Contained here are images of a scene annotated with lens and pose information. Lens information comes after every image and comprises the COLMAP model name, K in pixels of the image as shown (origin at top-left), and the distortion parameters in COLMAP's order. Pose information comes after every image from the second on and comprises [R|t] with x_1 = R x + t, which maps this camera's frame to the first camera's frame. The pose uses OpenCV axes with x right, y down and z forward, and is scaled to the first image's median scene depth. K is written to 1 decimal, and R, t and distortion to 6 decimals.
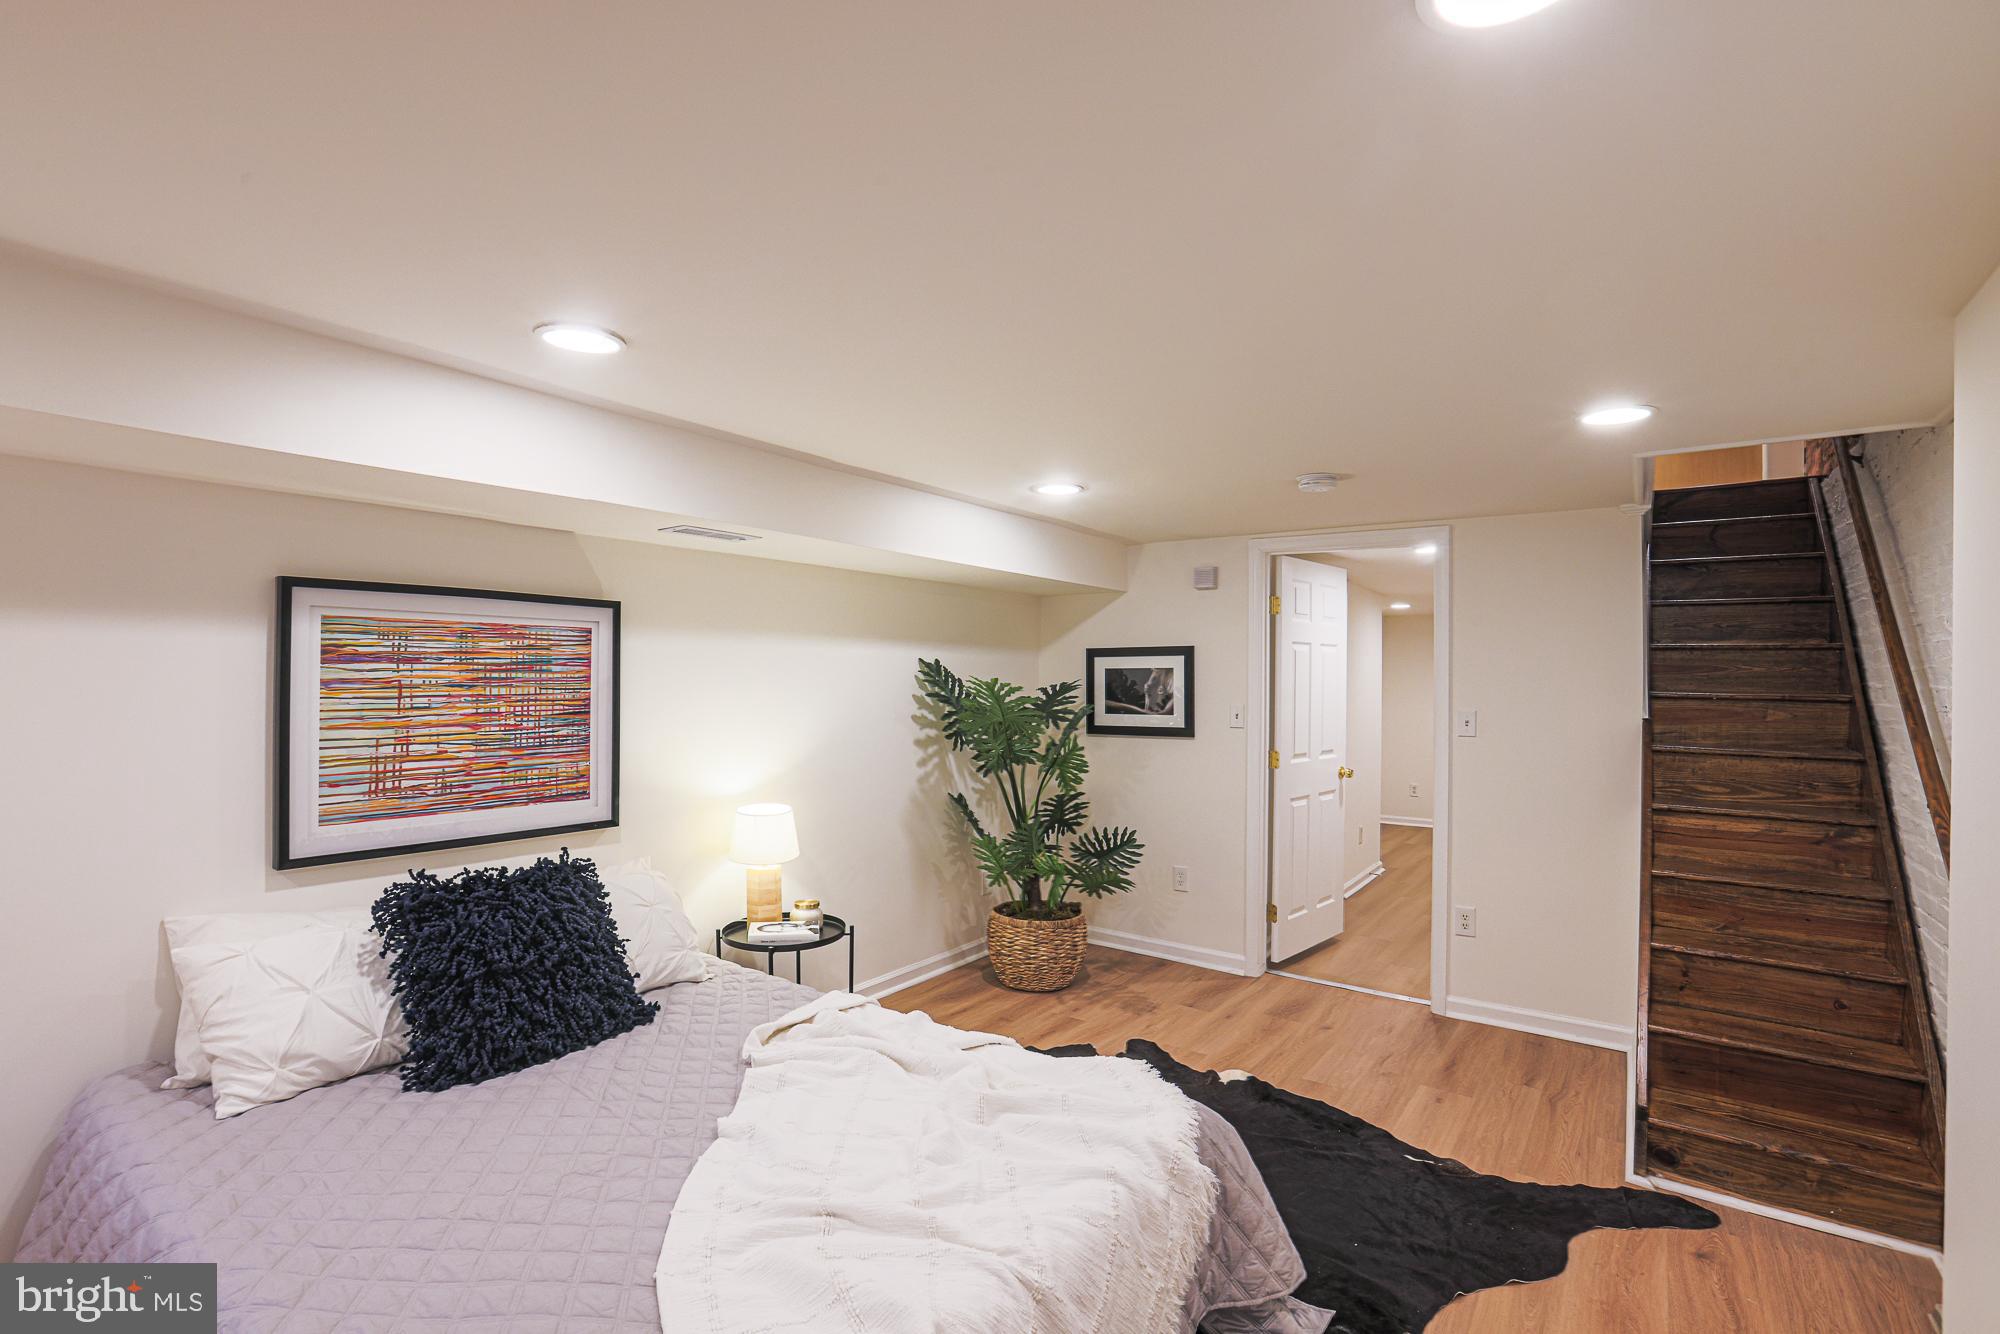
lens RADIAL K [[915.3, 0, 993.1], [0, 915.3, 657.0], [0, 0, 1]] dist [-0.047232, 0.016379]
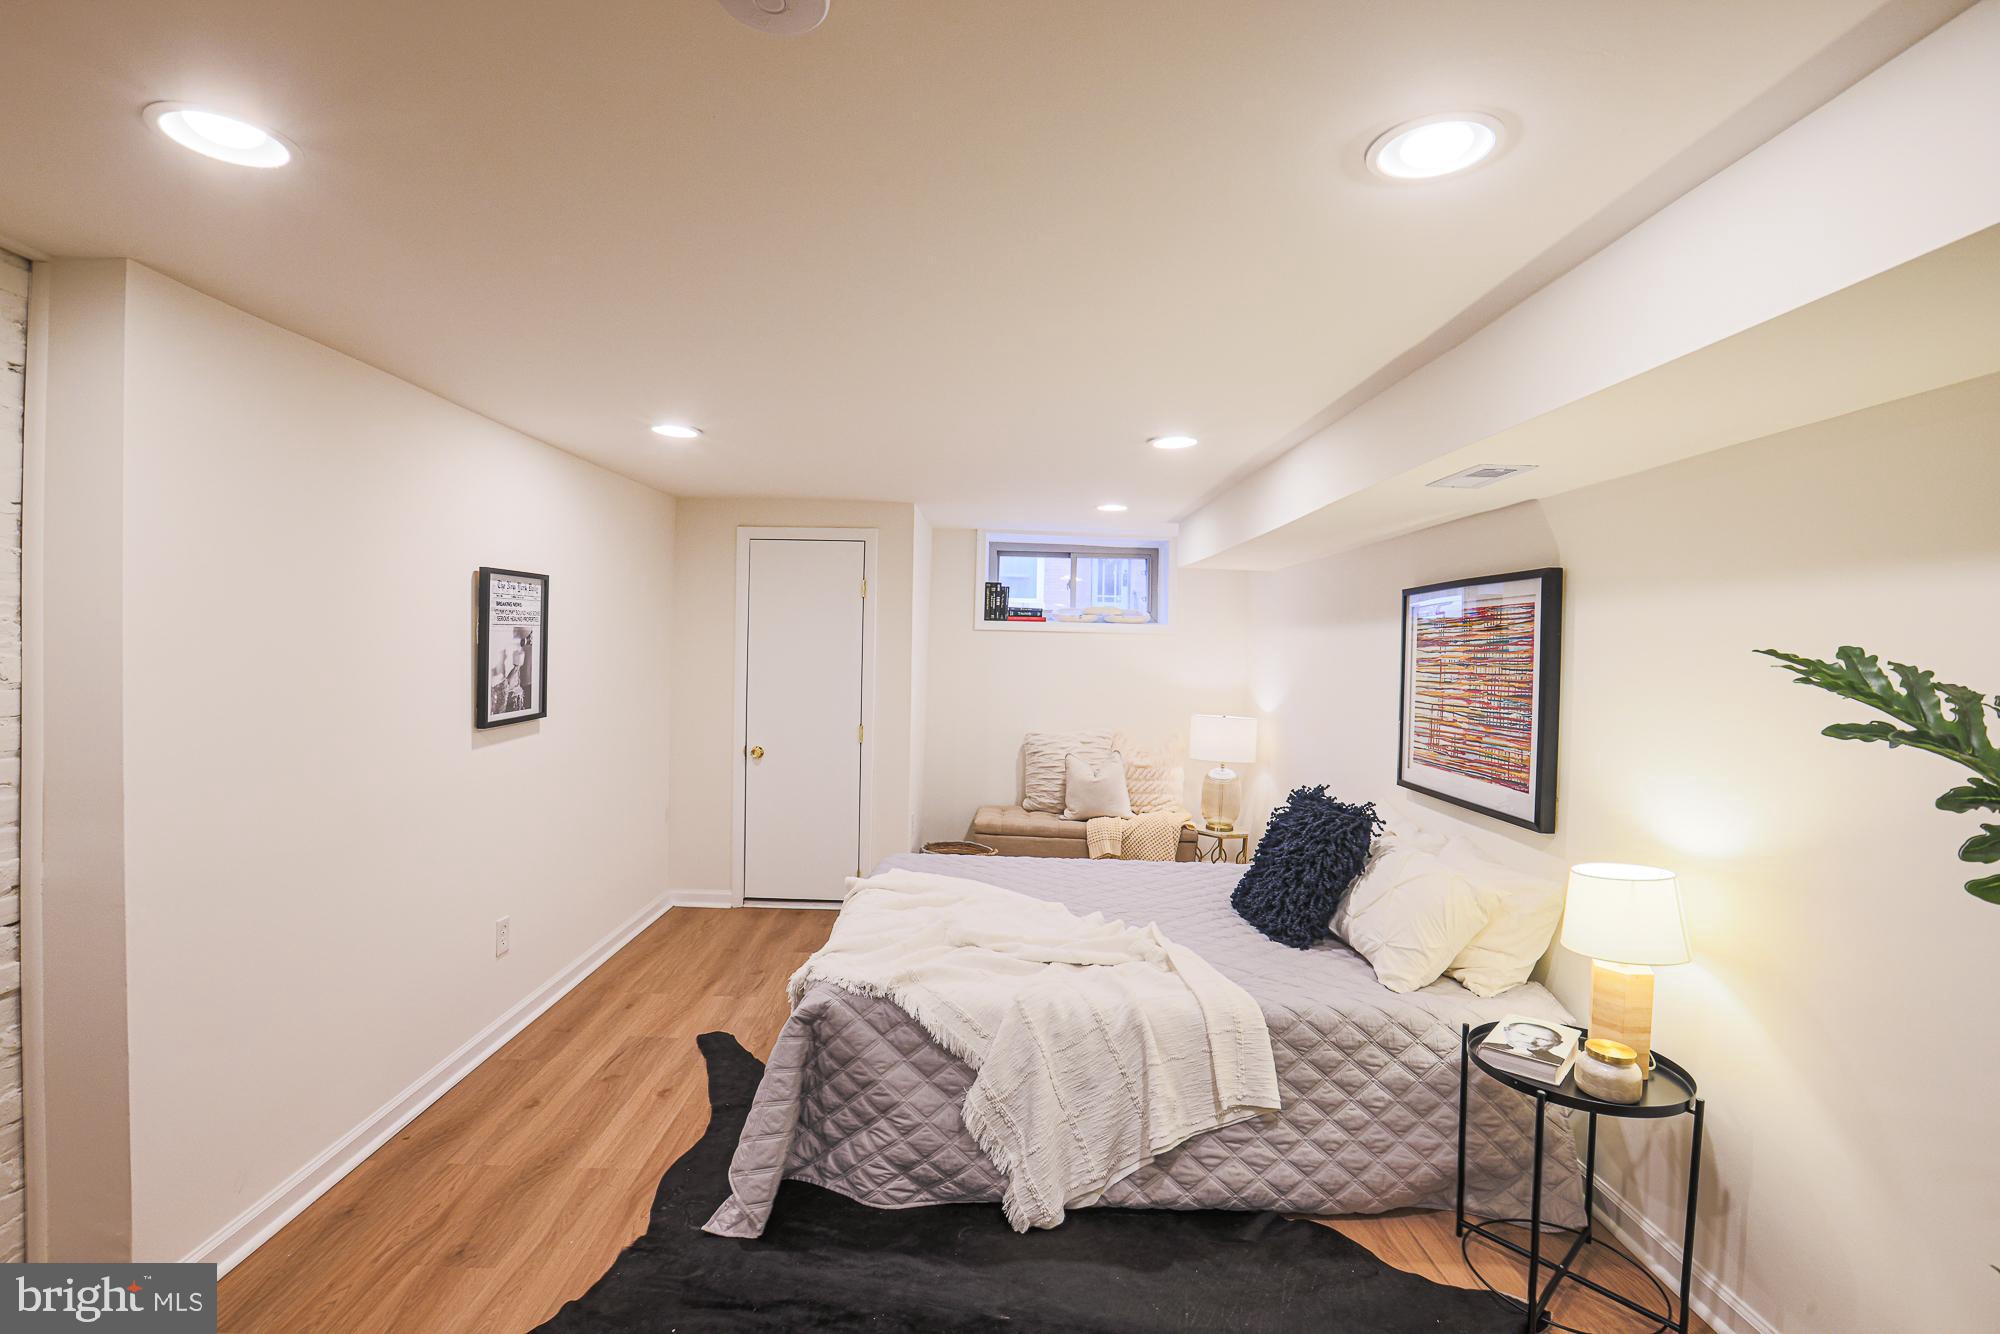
lens RADIAL K [[915.3, 0, 994.7], [0, 915.3, 662.6], [0, 0, 1]] dist [-0.047232, 0.016379]
pose [[-0.804580, -0.019150, -0.593536, 0.518088], [-0.017205, 0.999812, -0.008936, 0.045377], [0.593596, 0.003022, -0.804758, 1.434750]]
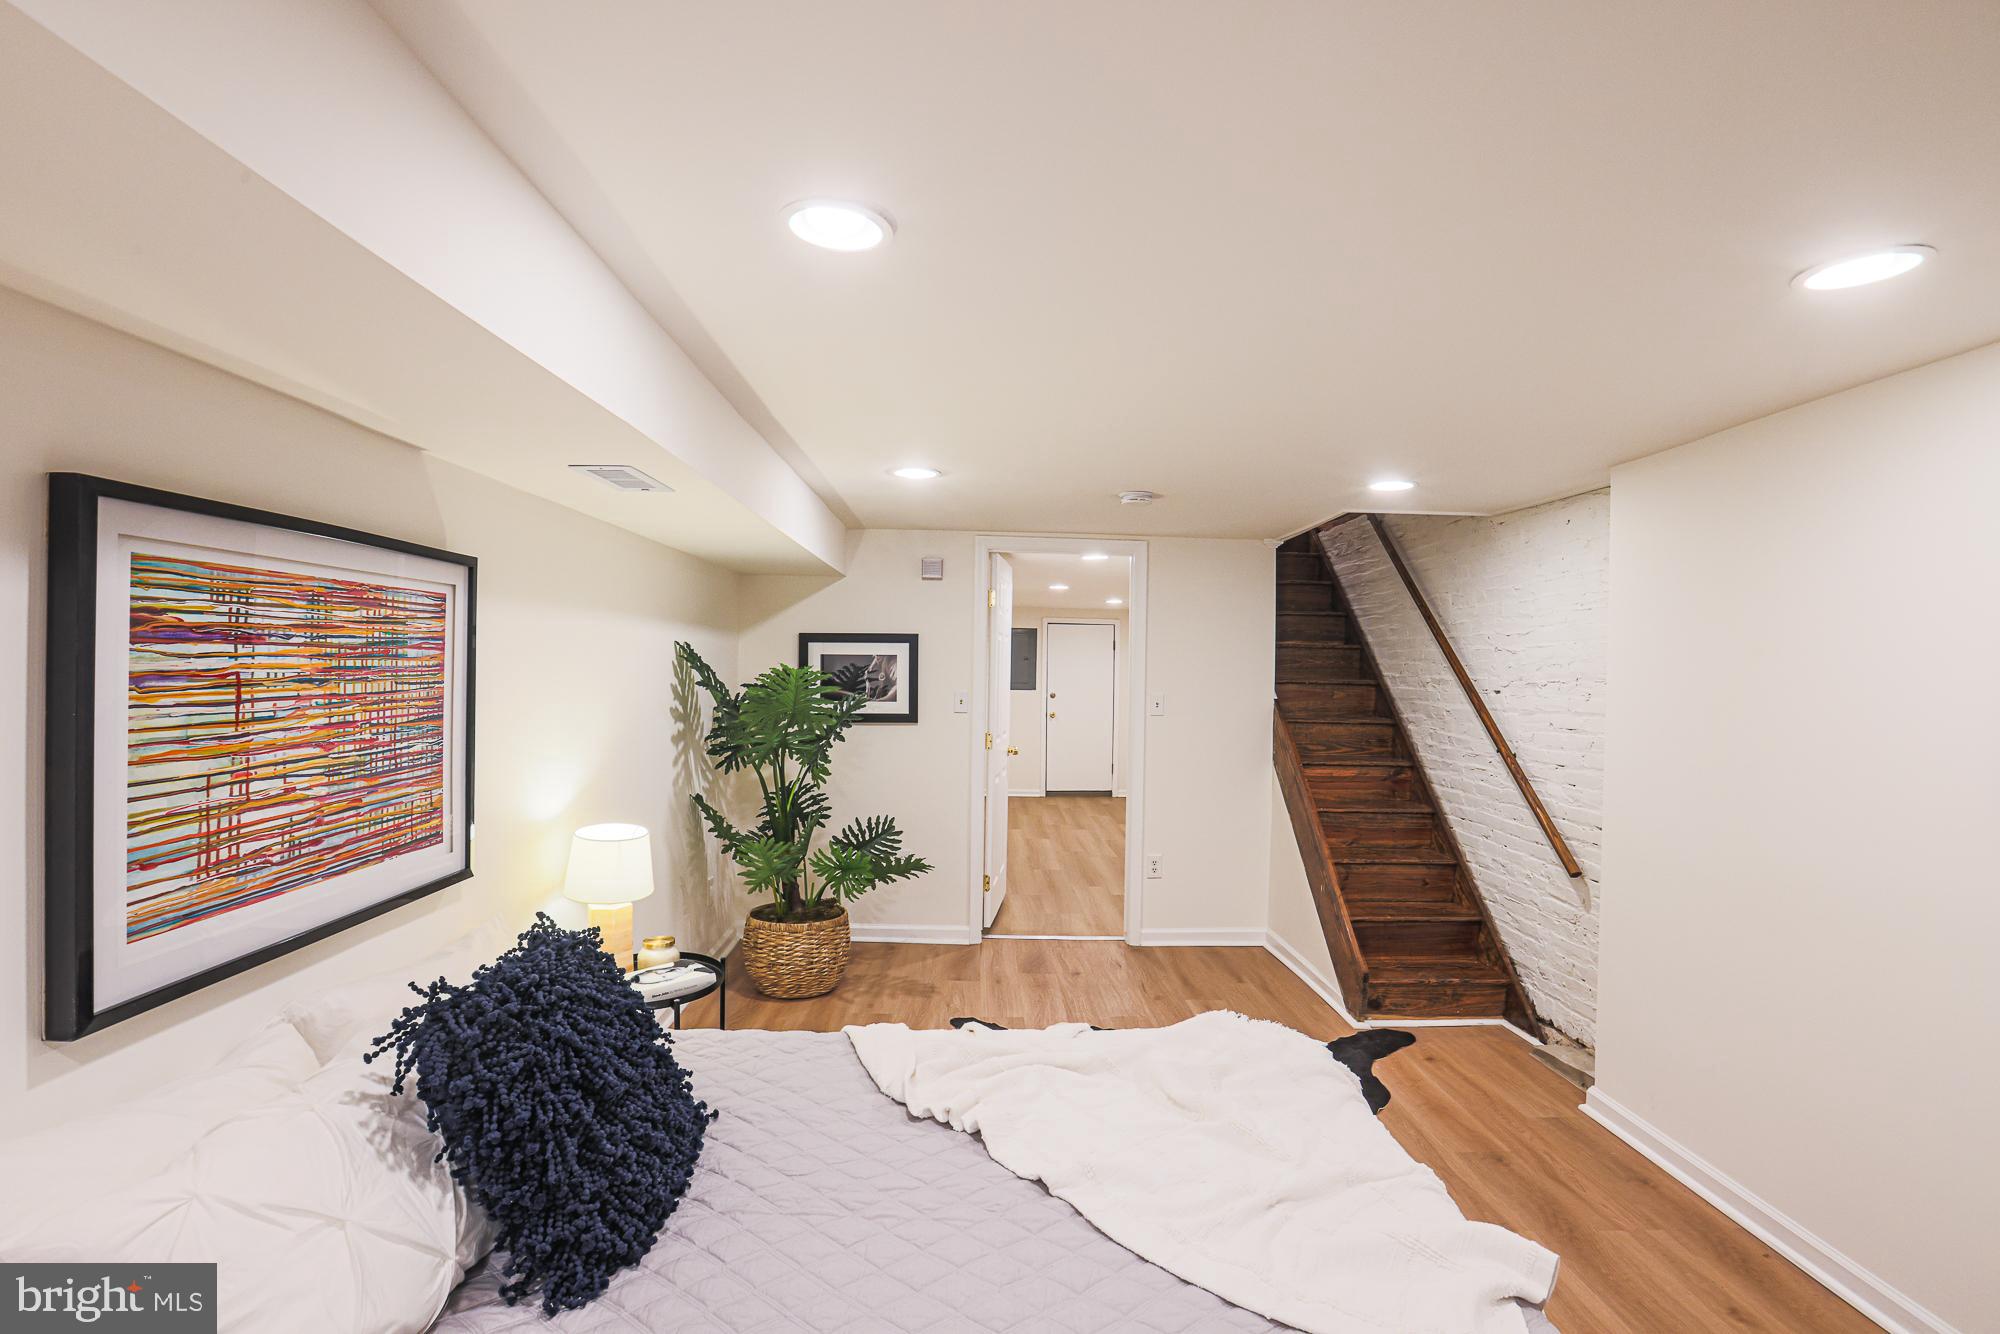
lens RADIAL K [[915.3, 0, 1007.0], [0, 915.3, 660.1], [0, 0, 1]] dist [-0.047232, 0.016379]
pose [[0.787199, 0.007604, 0.616652, -0.542337], [-0.022334, 0.999620, 0.016185, -0.002414], [-0.616294, -0.026514, 0.787069, 0.207636]]
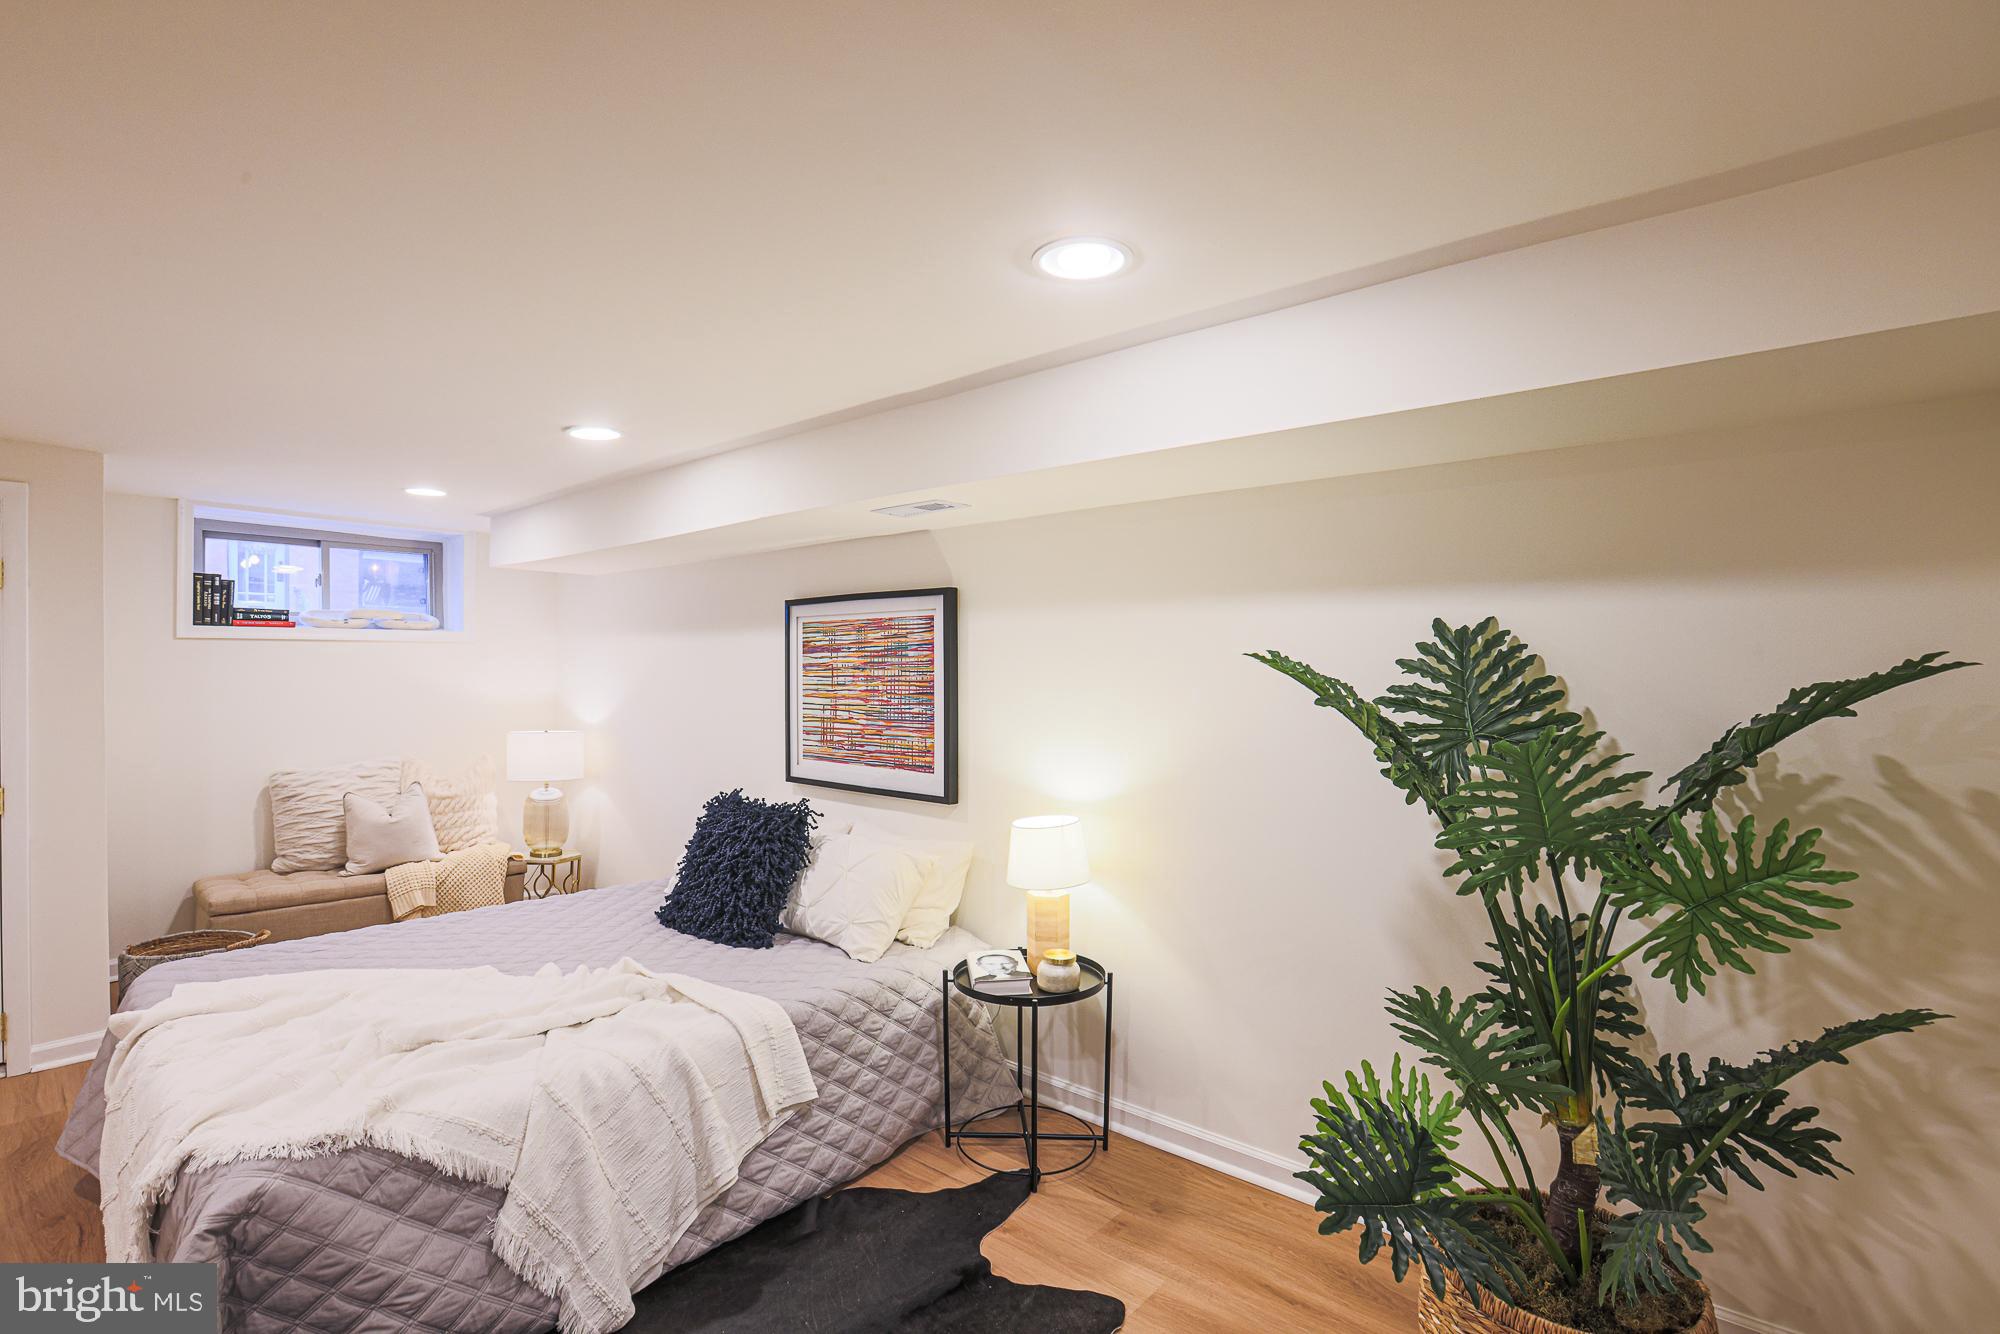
lens RADIAL K [[915.3, 0, 981.5], [0, 915.3, 667.8], [0, 0, 1]] dist [-0.047232, 0.016379]
pose [[-0.088061, -0.005780, -0.996098, 0.653722], [0.020528, 0.999760, -0.007617, 0.040799], [0.995904, -0.021119, -0.087921, 1.182885]]
